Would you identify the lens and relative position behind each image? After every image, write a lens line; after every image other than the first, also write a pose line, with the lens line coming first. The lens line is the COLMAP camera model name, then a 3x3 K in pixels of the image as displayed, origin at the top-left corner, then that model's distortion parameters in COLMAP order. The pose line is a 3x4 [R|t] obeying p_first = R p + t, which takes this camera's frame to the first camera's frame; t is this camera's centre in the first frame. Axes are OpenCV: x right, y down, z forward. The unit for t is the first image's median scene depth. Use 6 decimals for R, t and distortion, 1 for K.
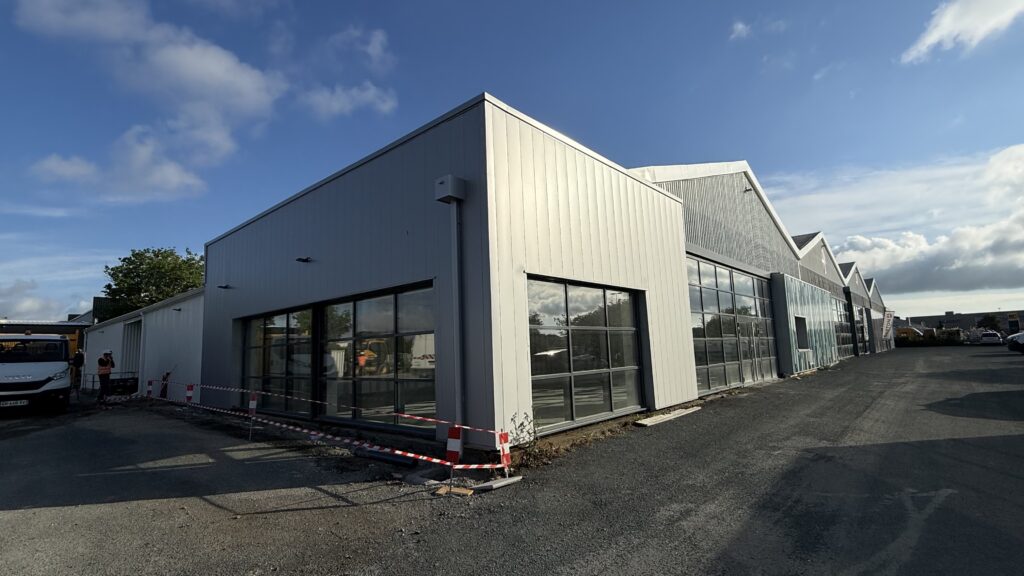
lens RADIAL K [[483.3, 0, 516.1], [0, 483.3, 287.9], [0, 0, 1]] dist [-0.003470, 0.001925]
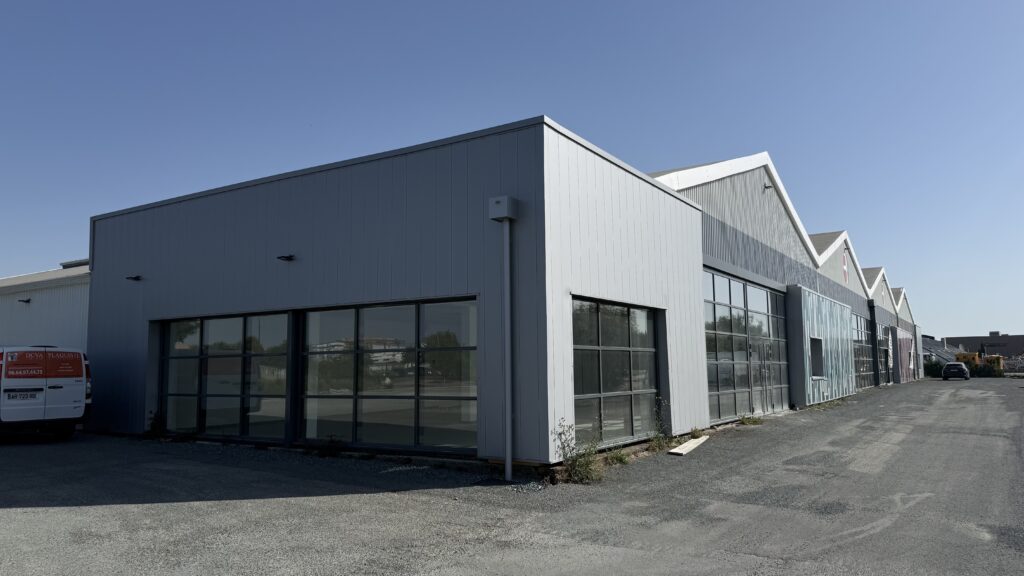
lens RADIAL K [[723.2, 0, 510.7], [0, 723.2, 290.9], [0, 0, 1]] dist [0.000422, -0.016646]
pose [[0.989837, 0.041624, 0.135979, -0.127970], [-0.044585, 0.998829, 0.018798, -0.025064], [-0.135038, -0.024670, 0.990533, -0.196528]]
